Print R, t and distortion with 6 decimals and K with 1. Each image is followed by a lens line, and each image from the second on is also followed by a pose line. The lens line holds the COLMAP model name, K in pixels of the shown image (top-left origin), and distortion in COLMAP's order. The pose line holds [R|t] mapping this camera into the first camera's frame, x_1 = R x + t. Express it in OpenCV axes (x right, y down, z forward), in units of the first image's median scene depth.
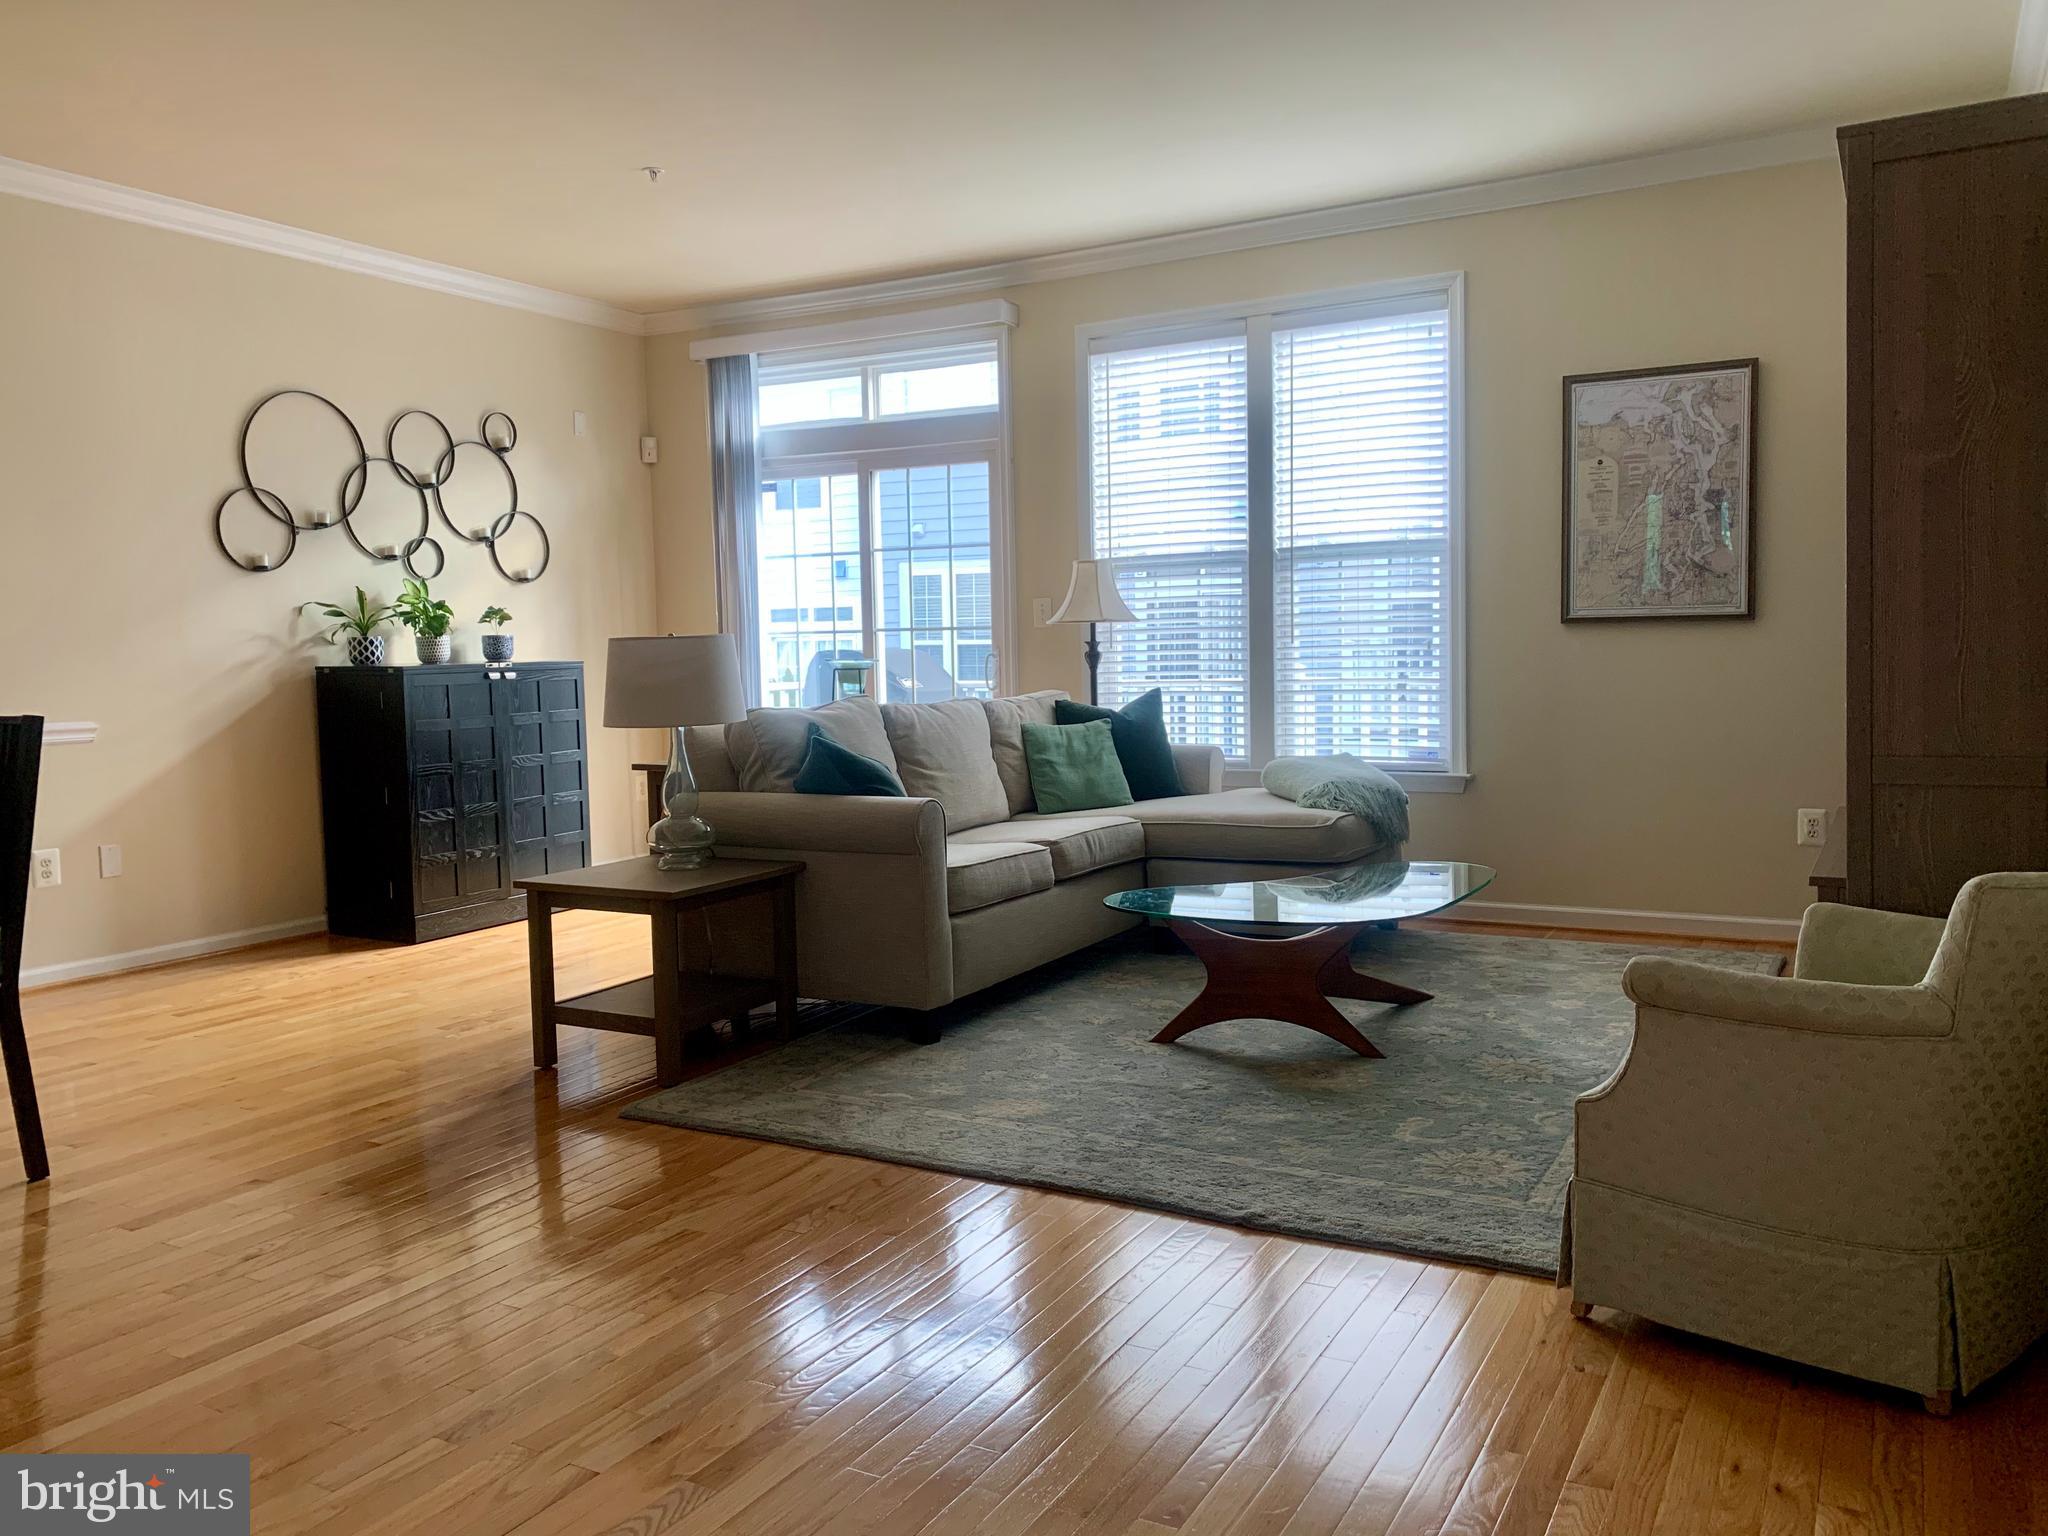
lens RADIAL K [[1538.7, 0, 1028.8], [0, 1538.7, 742.5], [0, 0, 1]] dist [0.082514, -0.210155]
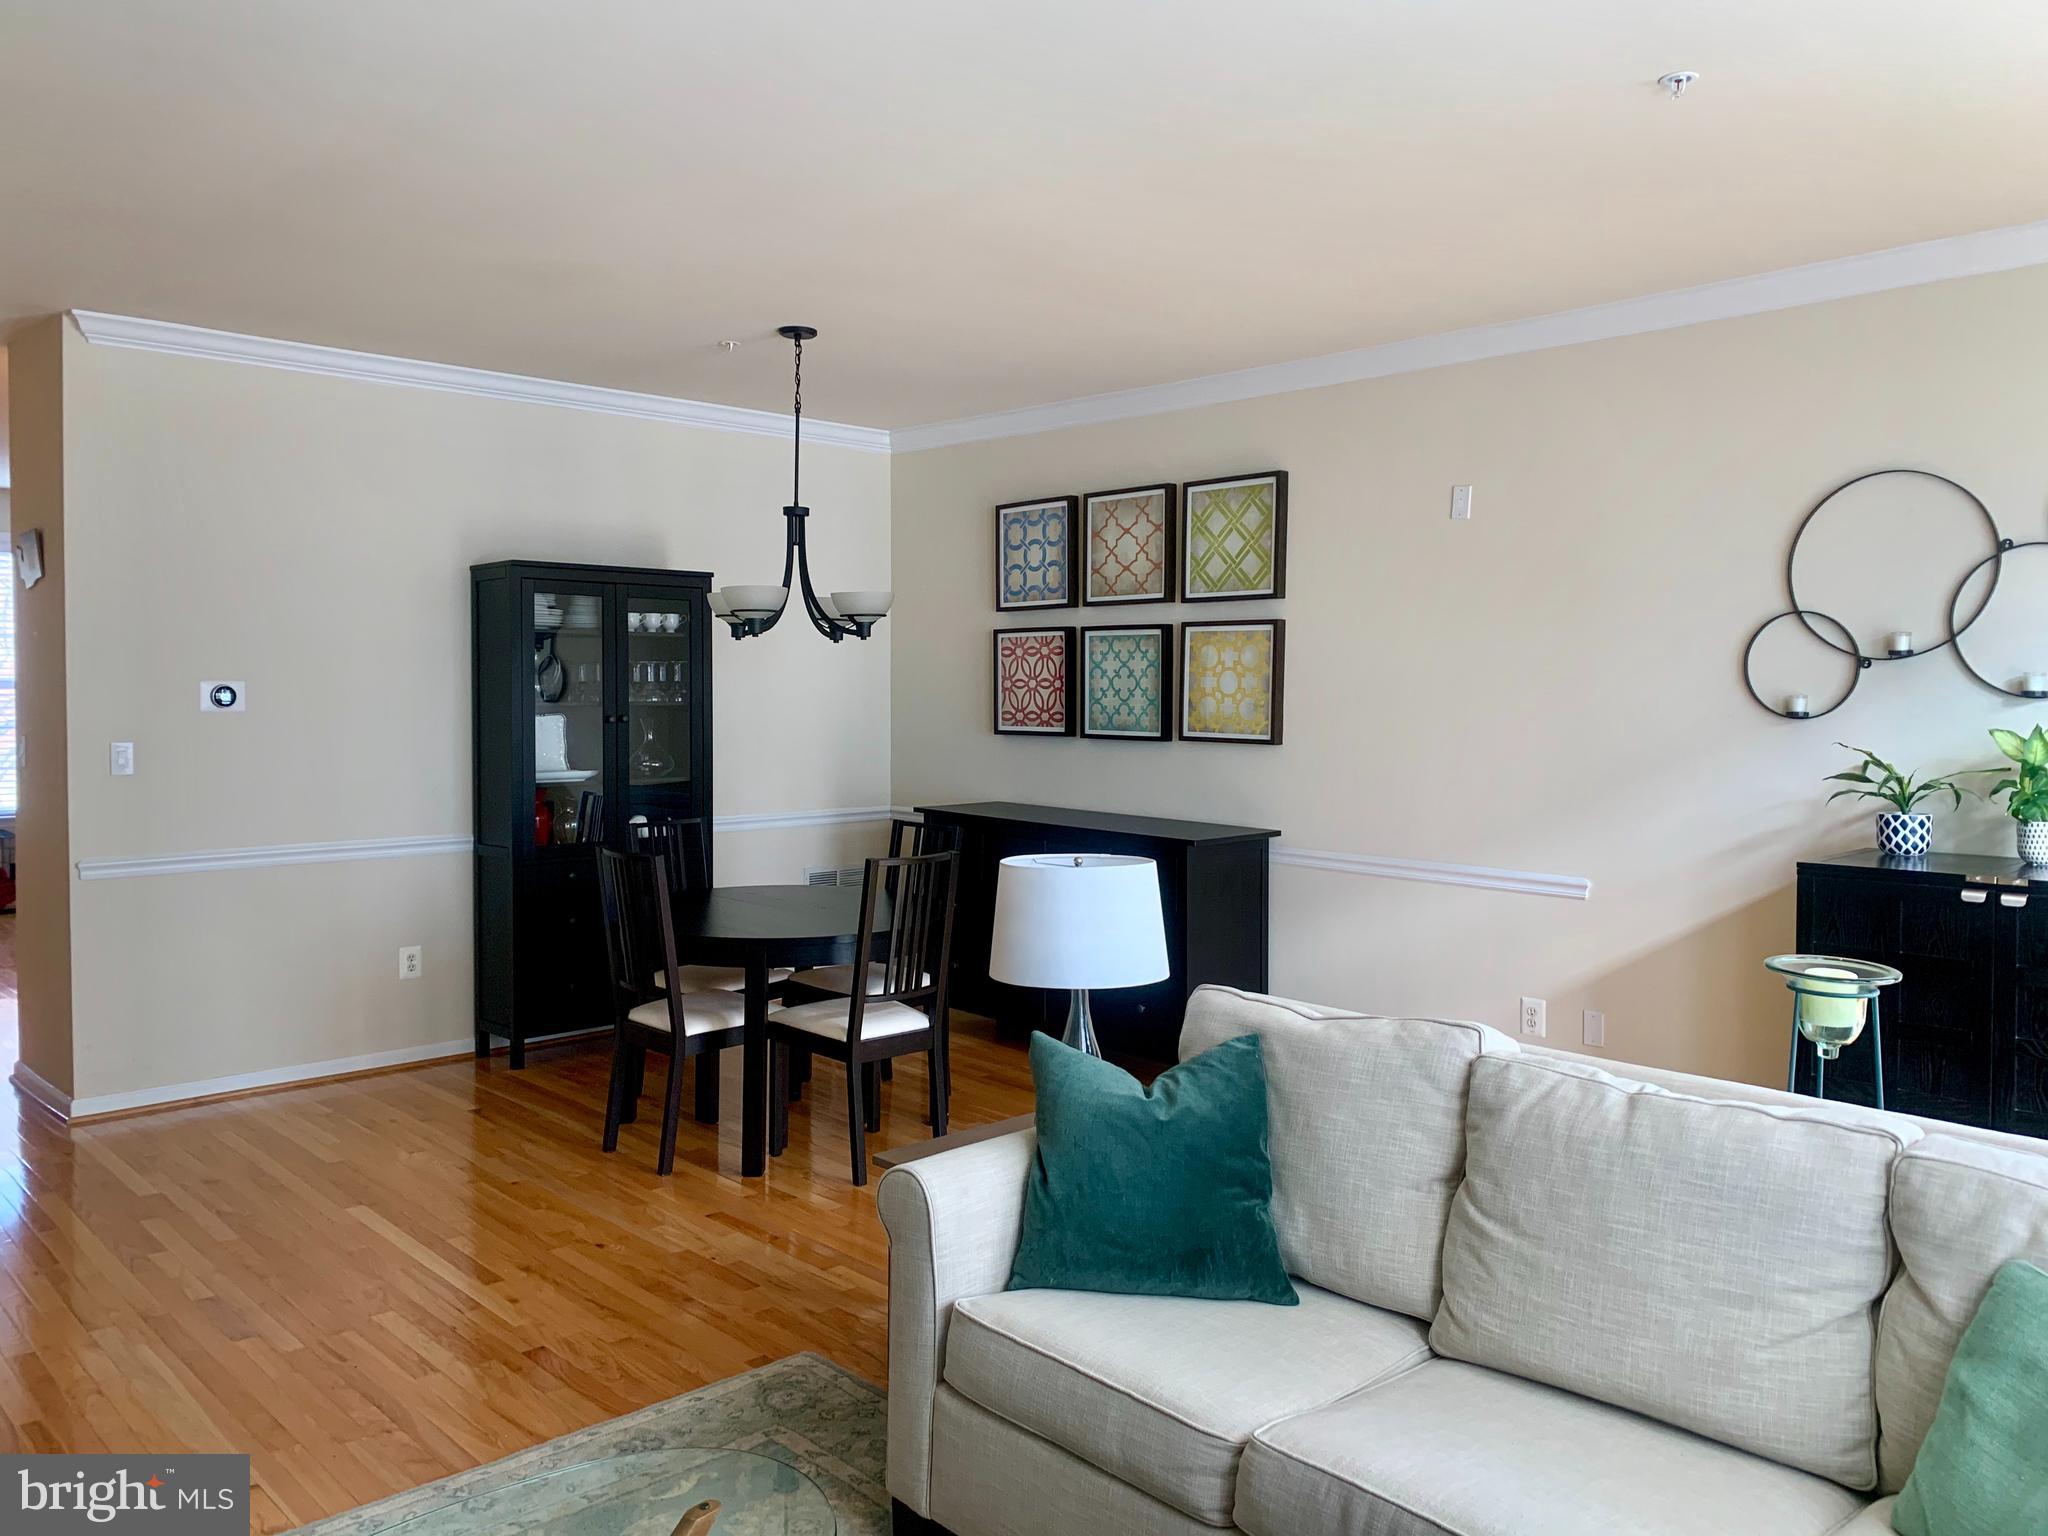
lens RADIAL K [[1581.7, 0, 1028.5], [0, 1581.7, 759.0], [0, 0, 1]] dist [0.218988, -0.545581]
pose [[-0.307406, 0.058258, -0.949793, 0.365978], [-0.063403, 0.994652, 0.081531, -0.125555], [0.949464, 0.085283, -0.302069, 0.839835]]
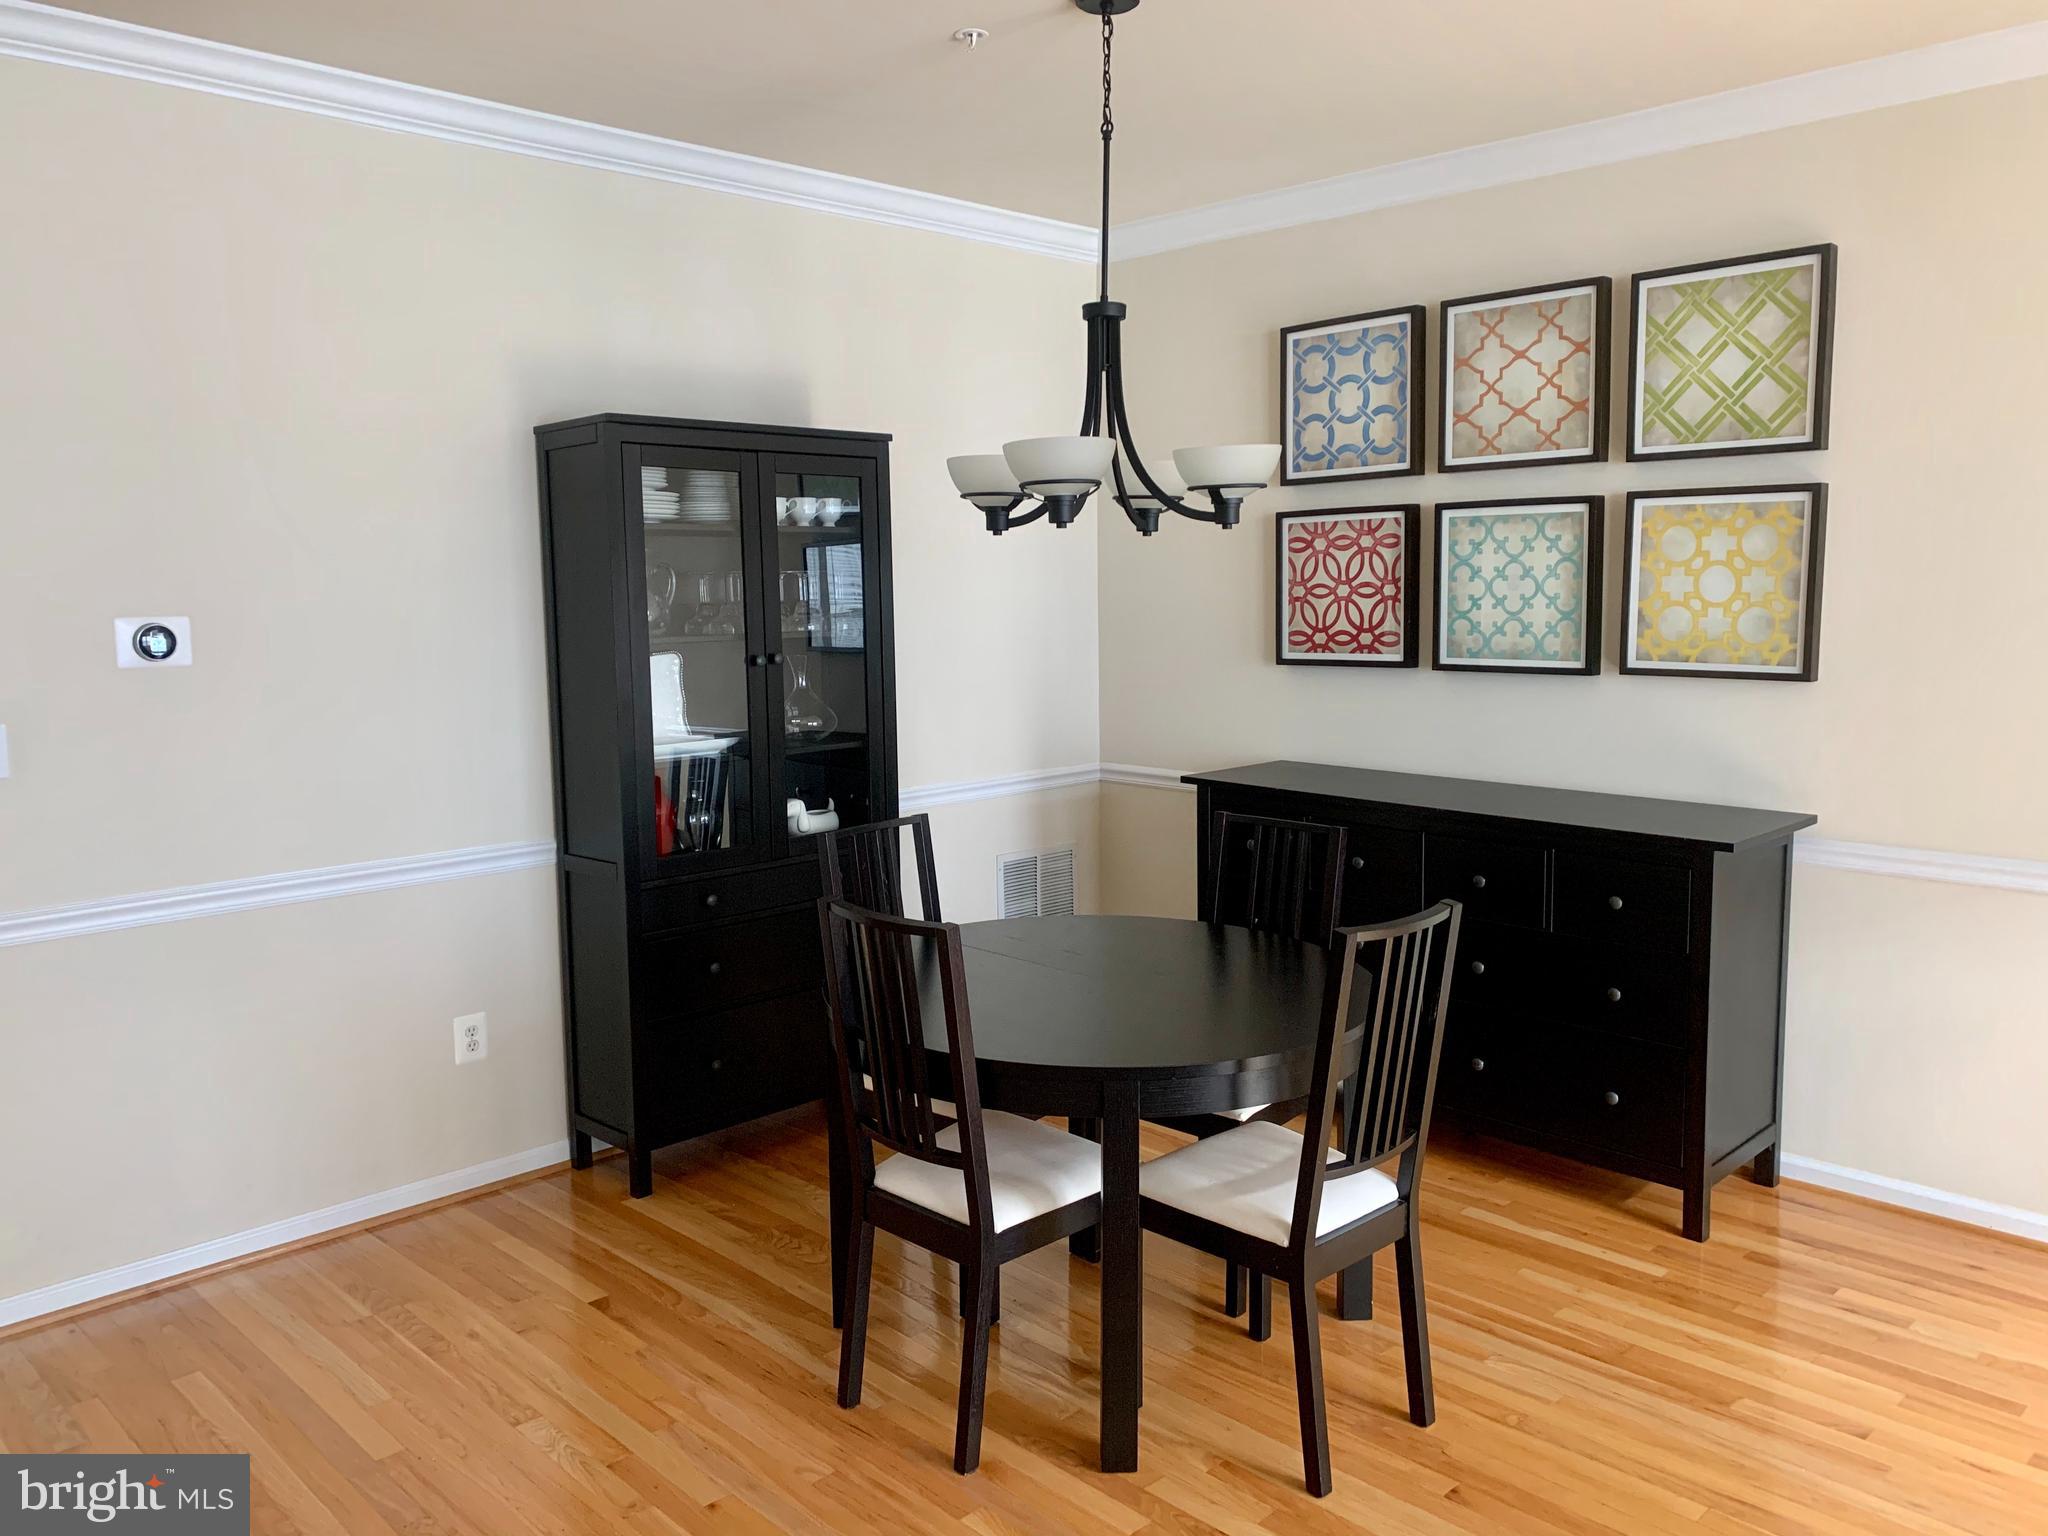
lens RADIAL K [[1578.9, 0, 1035.6], [0, 1578.9, 759.1], [0, 0, 1]] dist [0.085659, -0.175071]
pose [[-0.282771, 0.126299, -0.950836, 0.074082], [-0.045289, 0.988430, 0.144762, -0.110806], [0.958118, 0.083997, -0.273779, 0.569662]]
